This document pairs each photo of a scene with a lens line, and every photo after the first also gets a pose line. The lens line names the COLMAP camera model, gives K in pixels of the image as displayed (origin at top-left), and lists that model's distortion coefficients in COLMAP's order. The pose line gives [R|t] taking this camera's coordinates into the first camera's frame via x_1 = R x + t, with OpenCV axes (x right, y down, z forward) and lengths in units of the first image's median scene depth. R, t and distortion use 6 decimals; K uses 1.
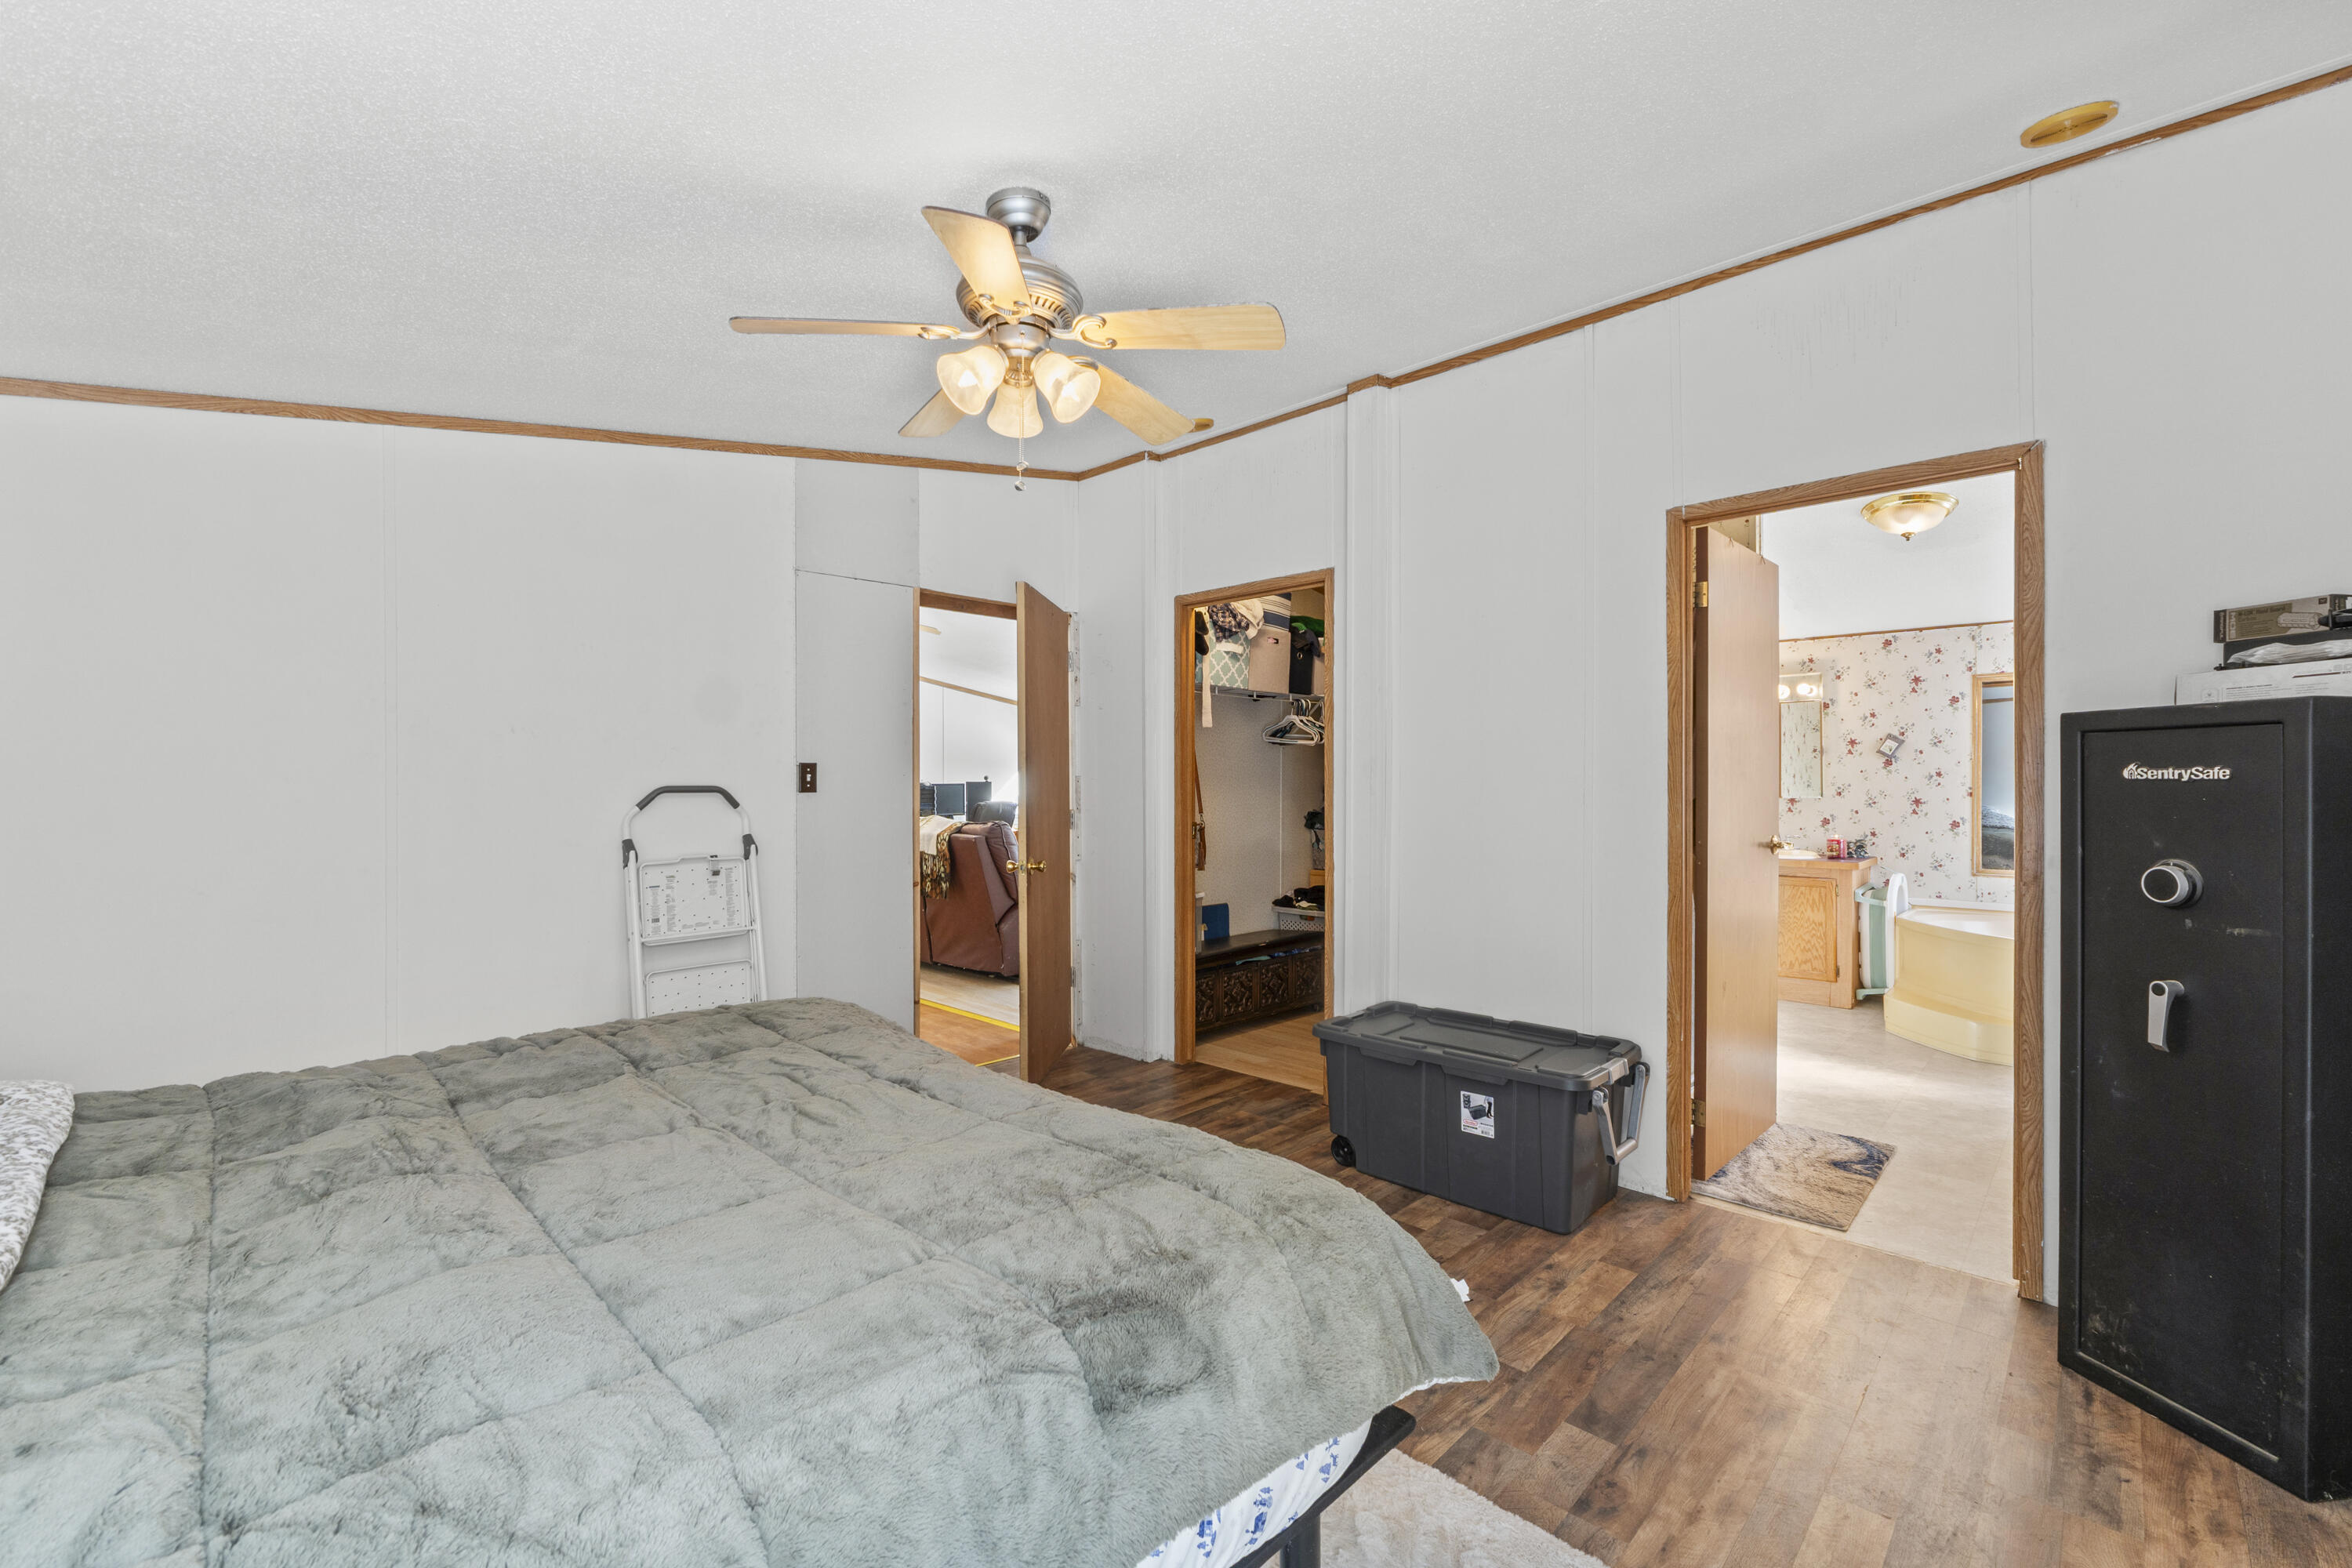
lens RADIAL K [[991.1, 0, 1176.0], [0, 991.1, 784.0], [0, 0, 1]] dist [-0.002703, -0.000763]
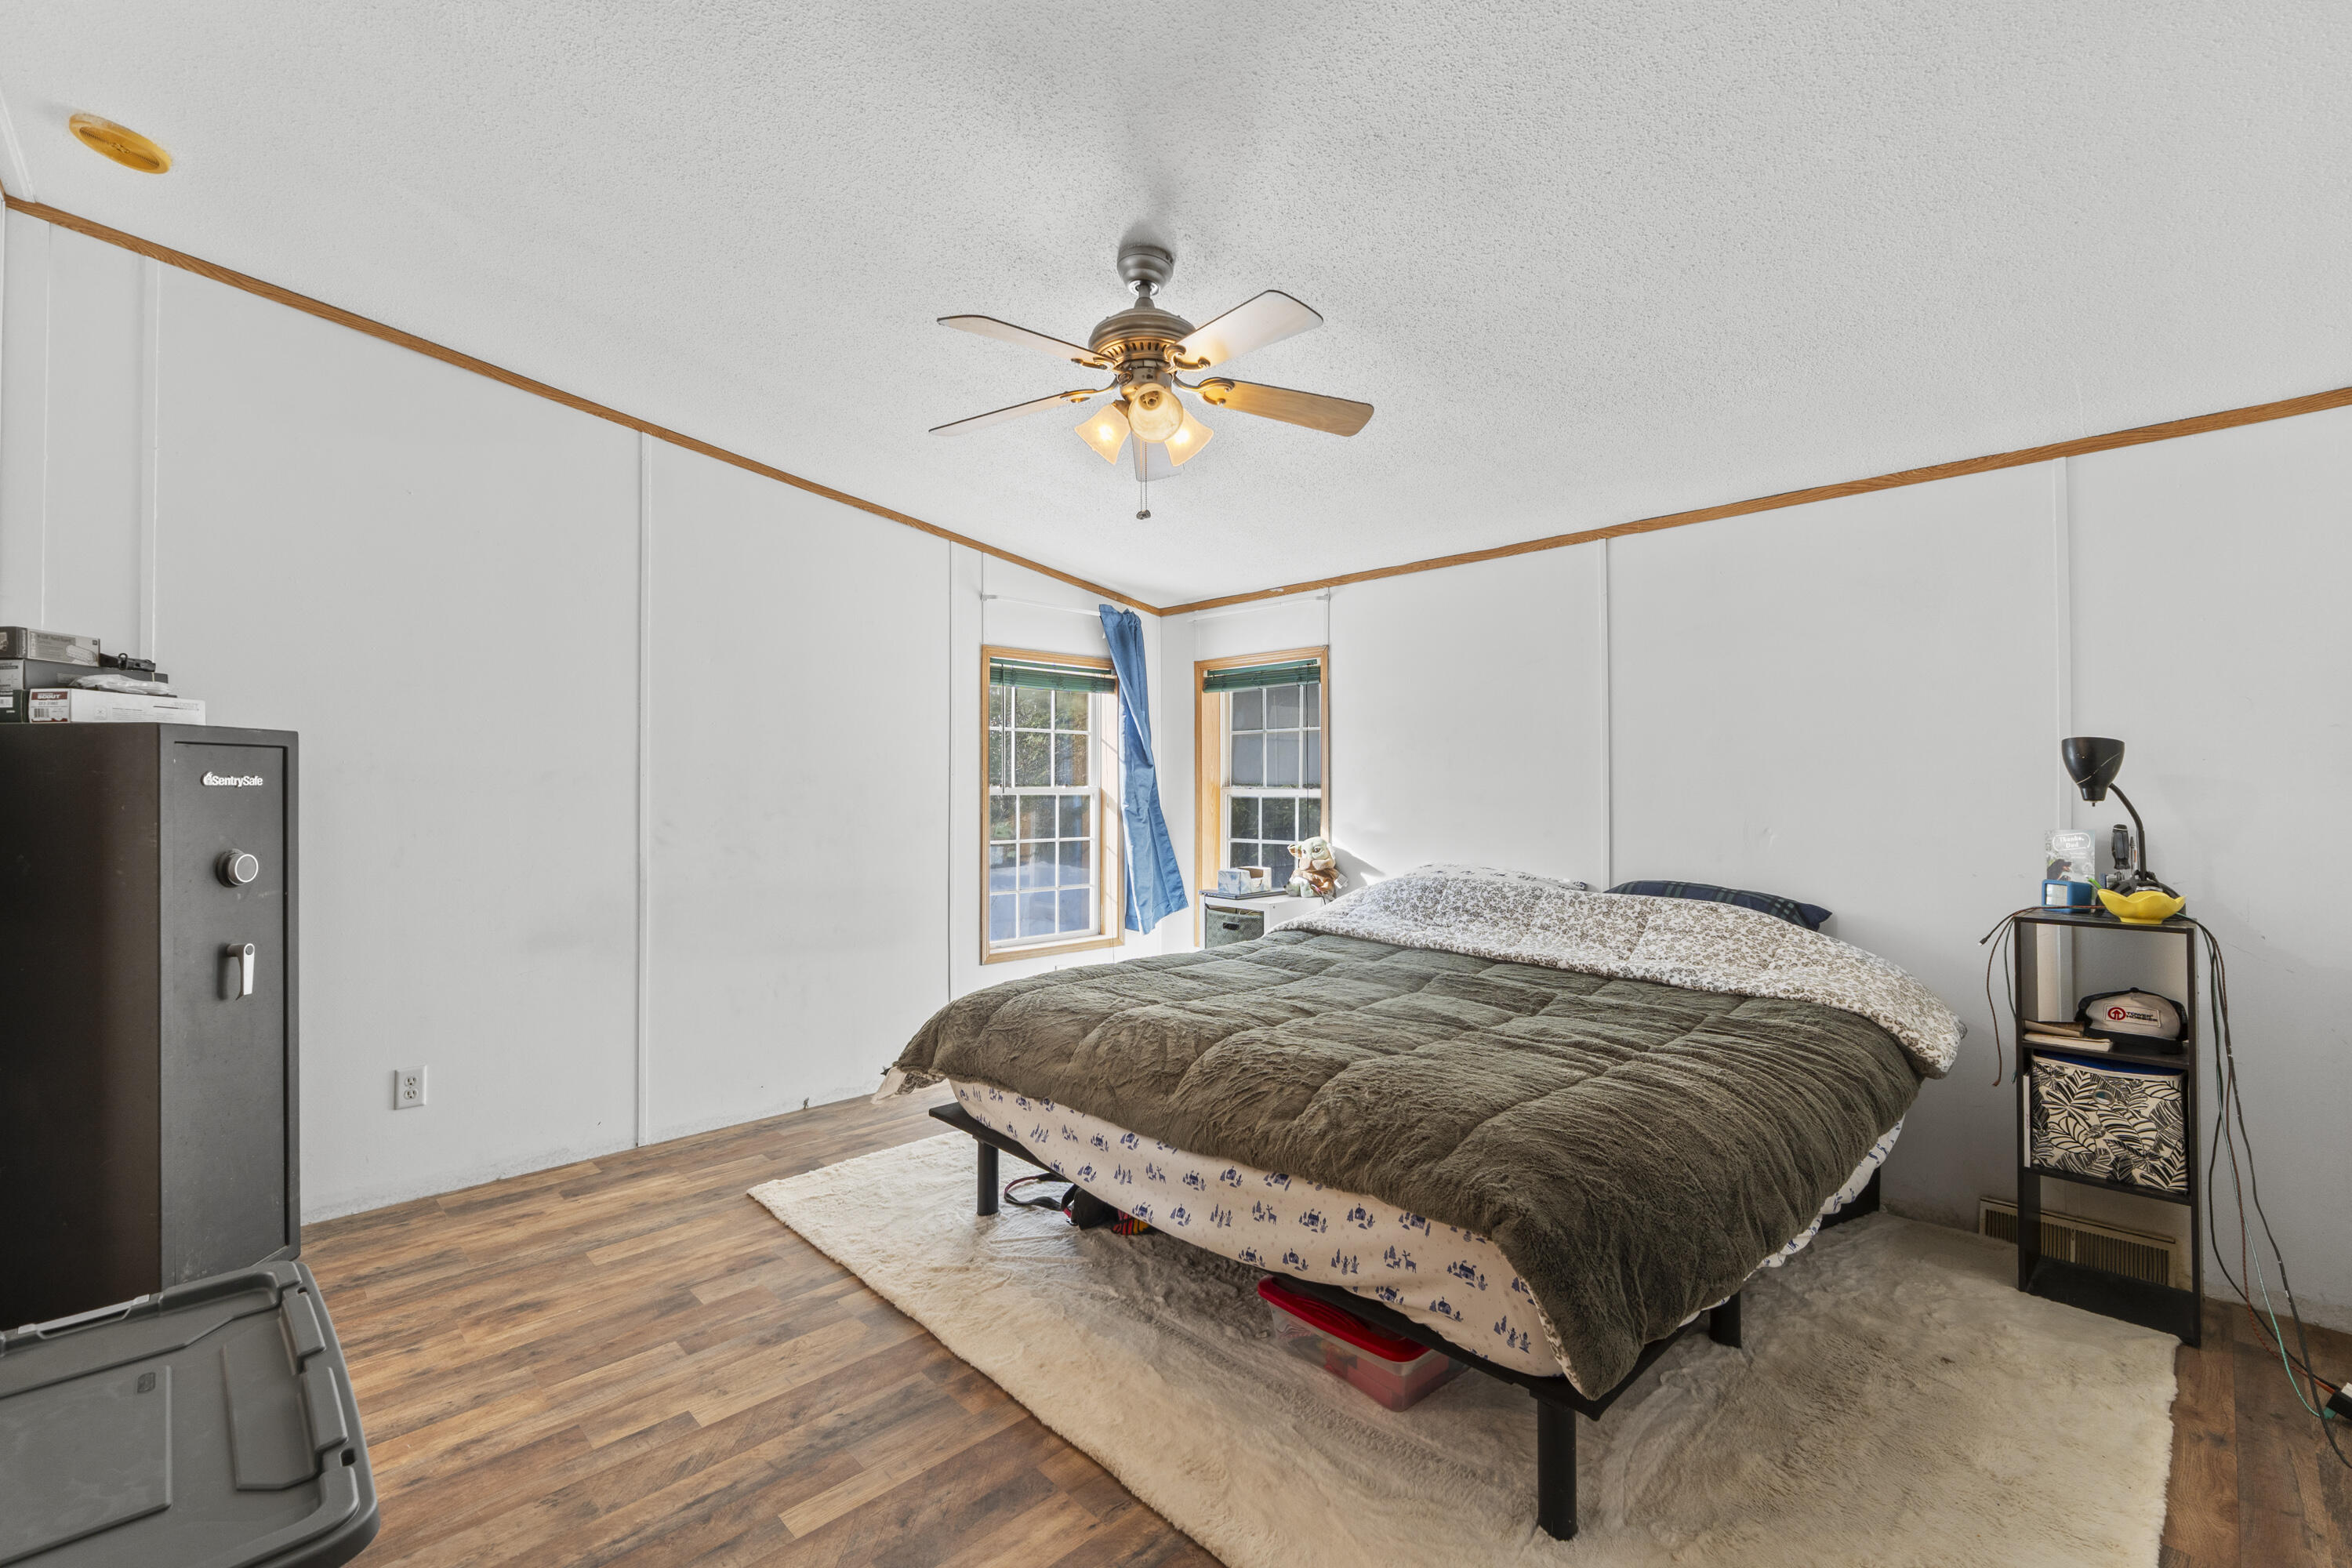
lens RADIAL K [[997.3, 0, 1176.0], [0, 997.3, 784.0], [0, 0, 1]] dist [0.000184, 0.000025]
pose [[-0.999464, 0.003730, 0.032521, -0.240345], [0.003571, 0.999981, -0.004929, 0.003682], [-0.032539, -0.004810, -0.999459, 2.225110]]
